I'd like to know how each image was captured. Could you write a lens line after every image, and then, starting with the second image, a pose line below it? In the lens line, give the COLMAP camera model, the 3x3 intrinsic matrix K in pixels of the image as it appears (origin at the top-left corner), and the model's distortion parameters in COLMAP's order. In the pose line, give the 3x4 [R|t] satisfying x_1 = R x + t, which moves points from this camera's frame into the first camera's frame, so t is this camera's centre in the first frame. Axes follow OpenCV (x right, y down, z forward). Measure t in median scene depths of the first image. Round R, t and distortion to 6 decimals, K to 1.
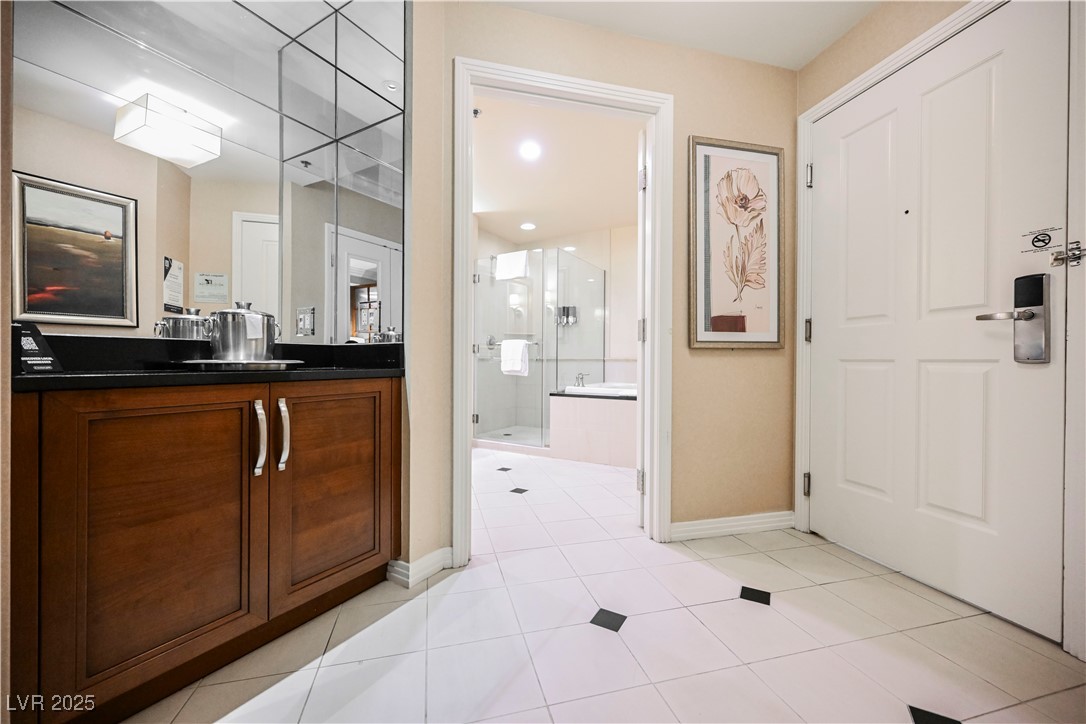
lens RADIAL K [[427.9, 0, 543.8], [0, 427.9, 362.3], [0, 0, 1]] dist [-0.000128, 0.000354]
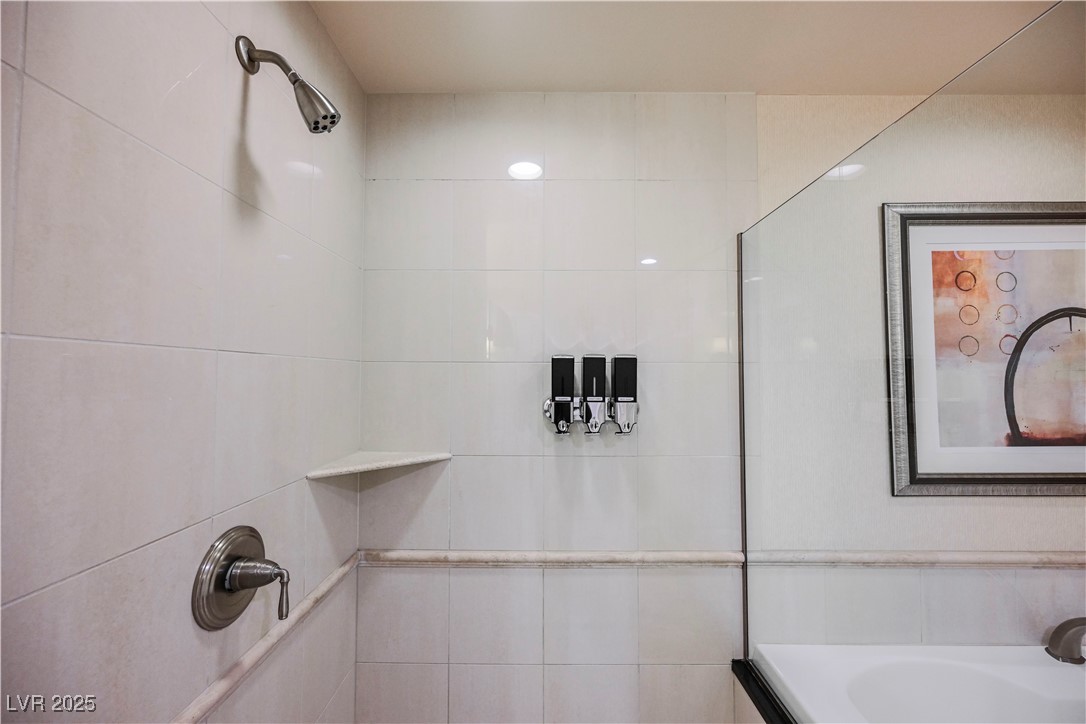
lens RADIAL K [[427.9, 0, 543.8], [0, 427.9, 362.3], [0, 0, 1]] dist [-0.000128, 0.000354]
pose [[0.868072, 0.013905, 0.496244, -0.108378], [0.002913, 0.999448, -0.033101, -0.126557], [-0.496430, 0.030180, 0.867552, 0.849870]]
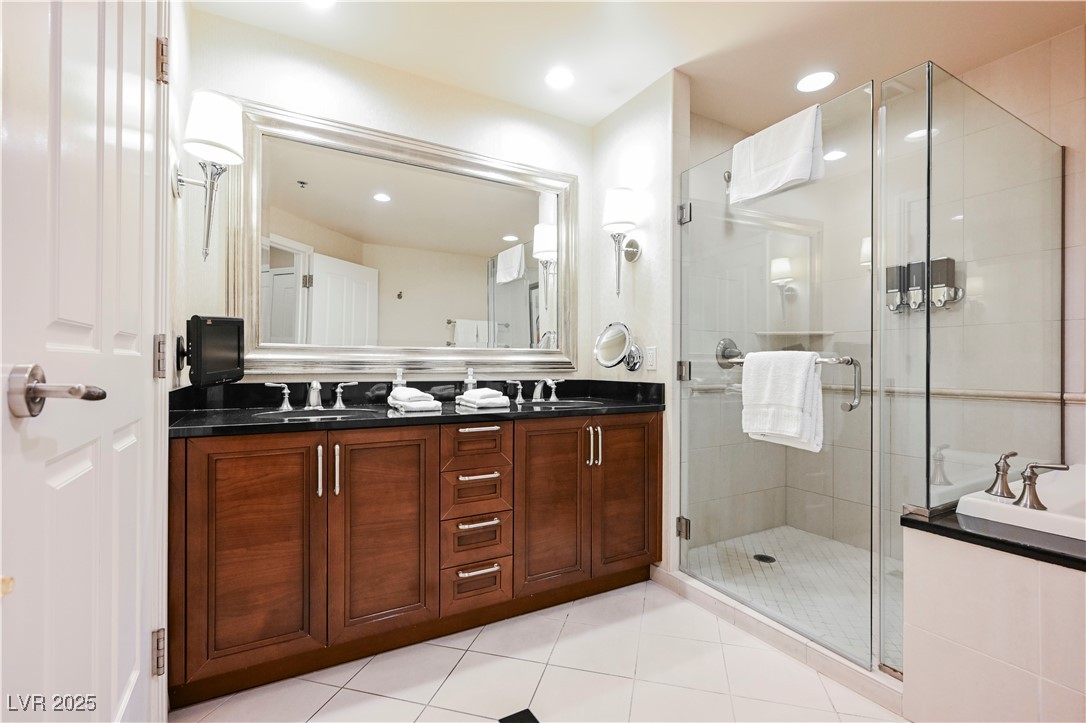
lens RADIAL K [[496.3, 0, 539.0], [0, 496.3, 364.5], [0, 0, 1]] dist [-0.000046, -0.000038]
pose [[0.864923, -0.001848, -0.501900, -0.028028], [-0.001382, 0.999981, -0.006064, -0.032559], [0.501902, 0.005938, 0.864904, 0.442055]]
